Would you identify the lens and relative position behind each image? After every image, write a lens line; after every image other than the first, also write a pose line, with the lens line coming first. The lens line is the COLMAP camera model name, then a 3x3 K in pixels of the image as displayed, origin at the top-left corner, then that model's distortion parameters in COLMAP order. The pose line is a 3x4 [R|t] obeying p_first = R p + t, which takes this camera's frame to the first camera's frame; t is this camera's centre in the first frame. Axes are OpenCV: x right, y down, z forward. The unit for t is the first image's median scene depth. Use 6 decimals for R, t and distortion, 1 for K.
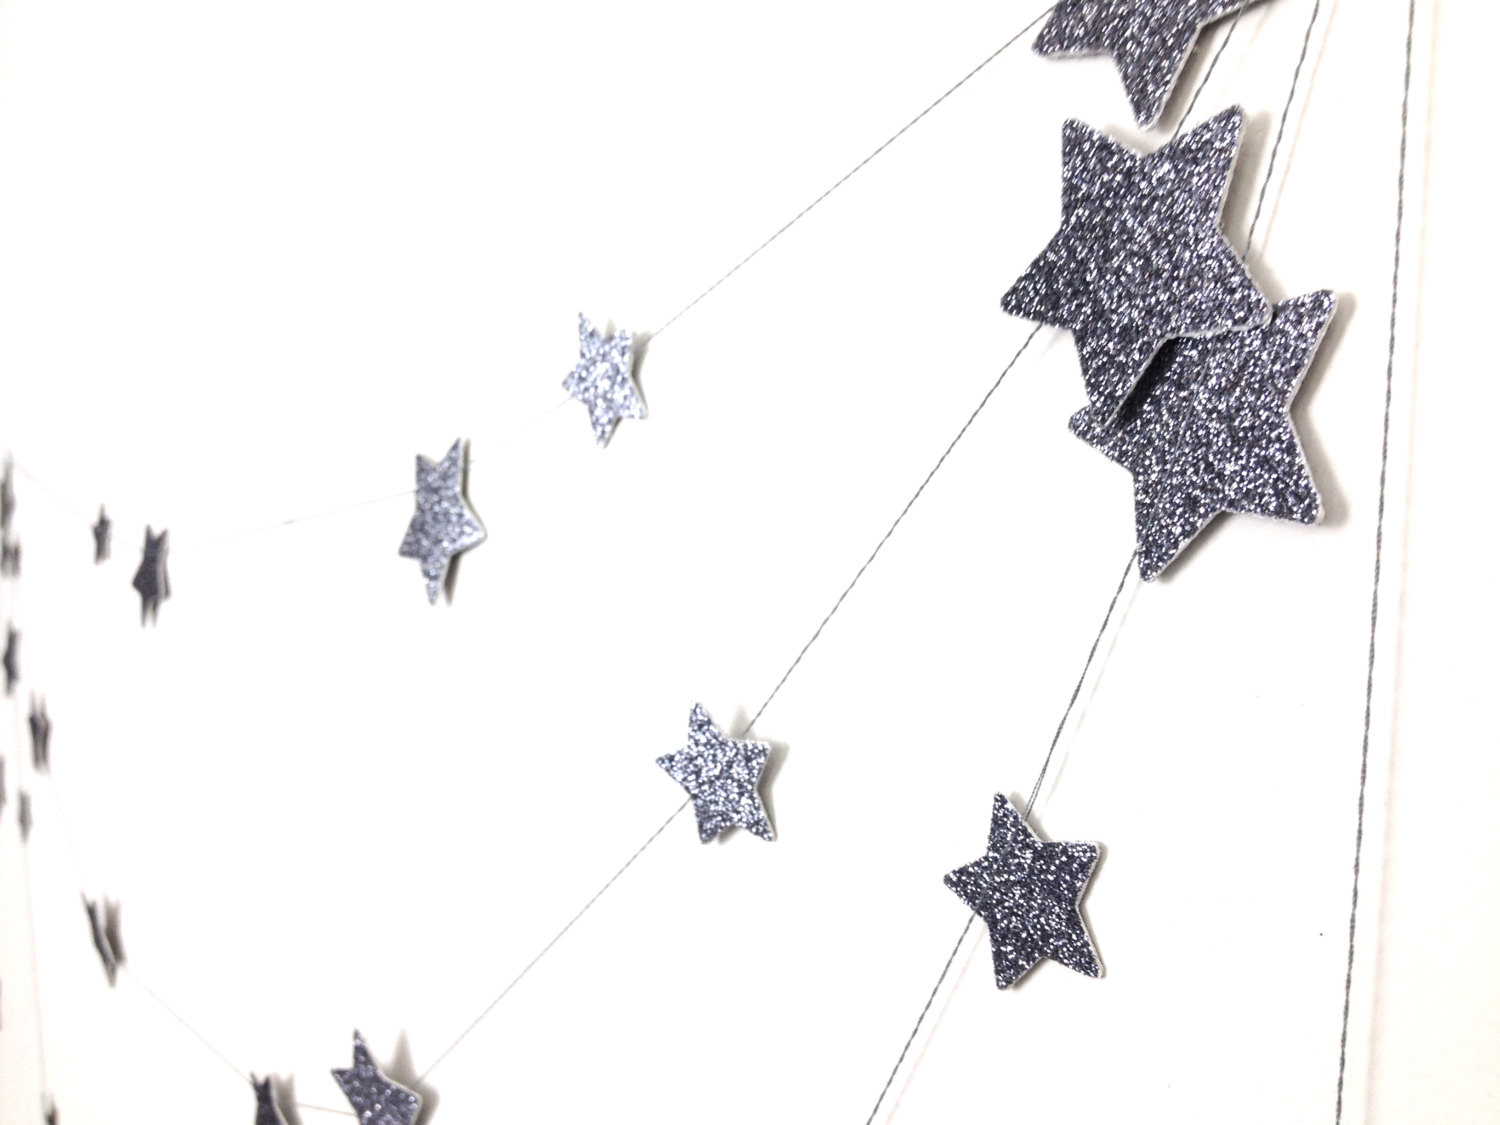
lens RADIAL K [[1501.9, 0, 750.0], [0, 1501.9, 562.5], [0, 0, 1]] dist [0.151762, -0.460063]
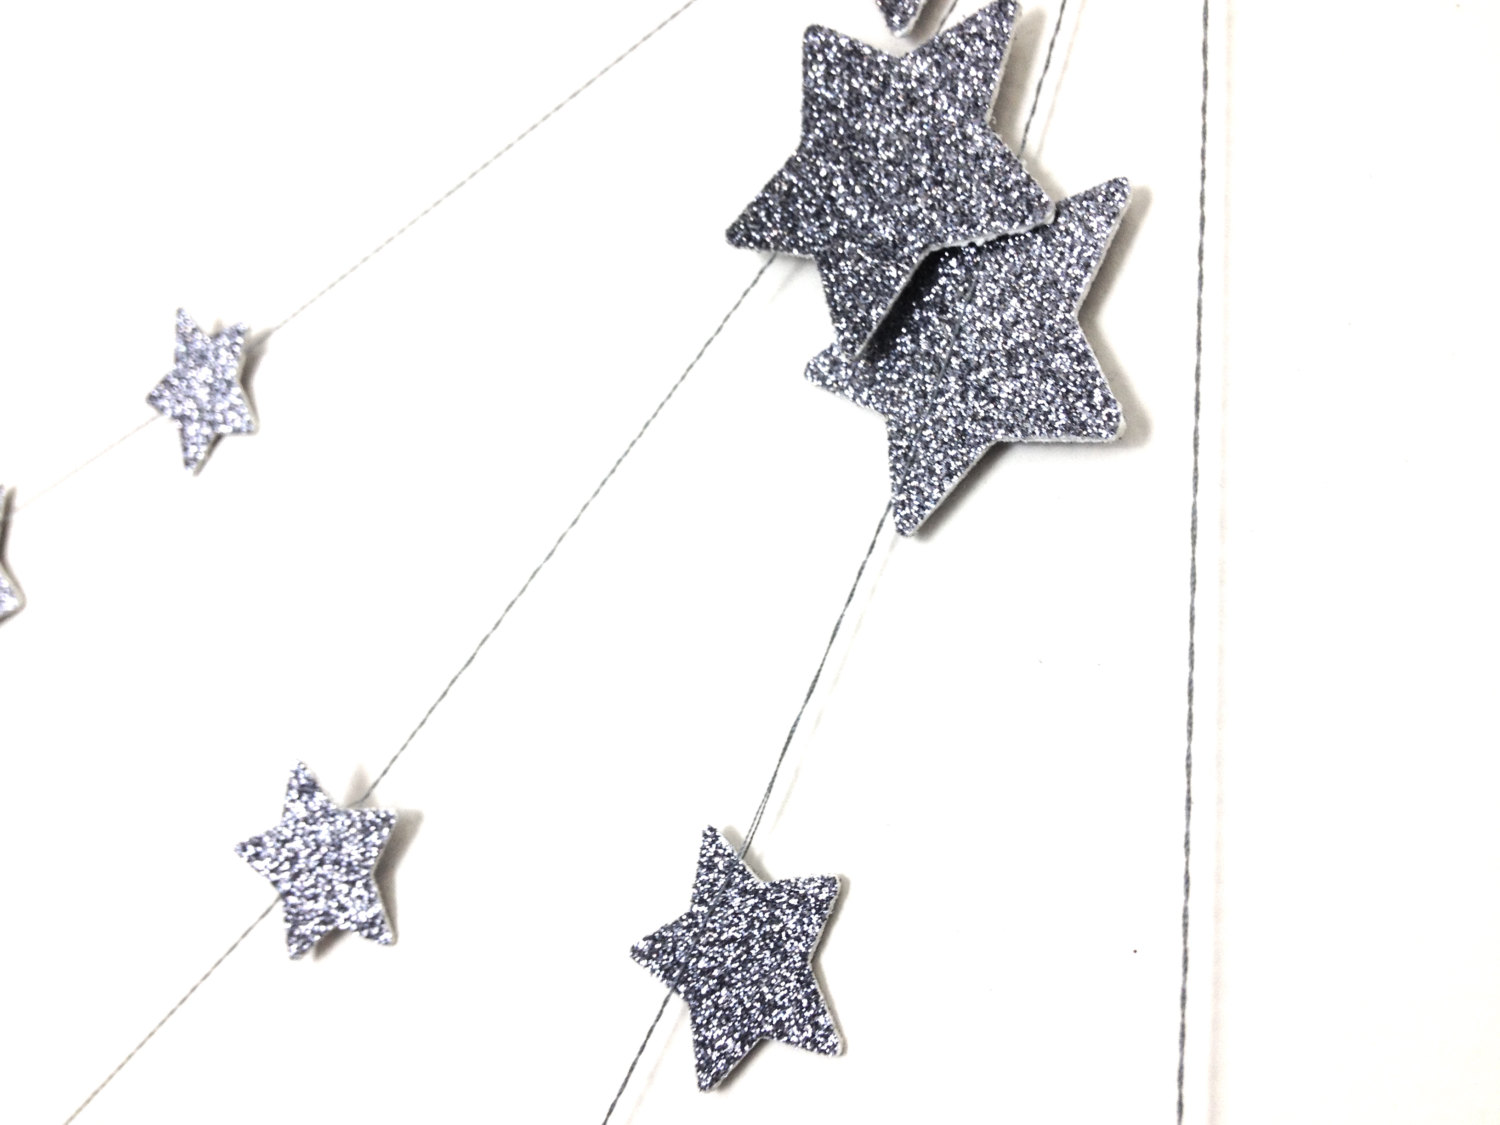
lens RADIAL K [[1501.9, 0, 750.0], [0, 1501.9, 562.5], [0, 0, 1]] dist [0.151762, -0.460063]
pose [[0.963167, 0.069515, 0.259762, -0.028682], [-0.016907, 0.979751, -0.199503, 0.183186], [-0.268370, 0.187763, 0.944840, 0.242987]]
